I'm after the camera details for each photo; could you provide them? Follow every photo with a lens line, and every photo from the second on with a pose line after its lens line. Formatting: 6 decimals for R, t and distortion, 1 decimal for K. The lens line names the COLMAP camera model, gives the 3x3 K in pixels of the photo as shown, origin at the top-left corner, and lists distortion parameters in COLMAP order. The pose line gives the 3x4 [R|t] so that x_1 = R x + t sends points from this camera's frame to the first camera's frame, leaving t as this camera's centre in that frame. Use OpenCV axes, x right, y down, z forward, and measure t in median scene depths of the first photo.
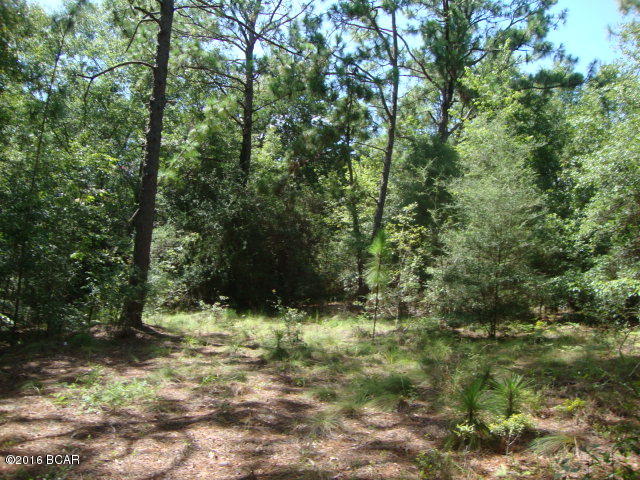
lens RADIAL K [[560.1, 0, 329.2], [0, 560.1, 233.9], [0, 0, 1]] dist [-0.212572, 0.193982]
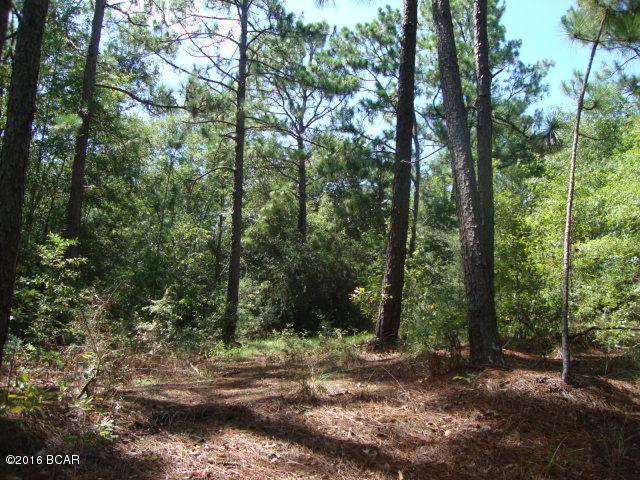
lens RADIAL K [[655.7, 0, 320.0], [0, 655.7, 240.0], [0, 0, 1]] dist [-0.133852, 0.414521]
pose [[0.987163, -0.066109, -0.145389, 0.134185], [0.053193, 0.994429, -0.091006, 0.053774], [0.150596, 0.082104, 0.985180, -0.609663]]
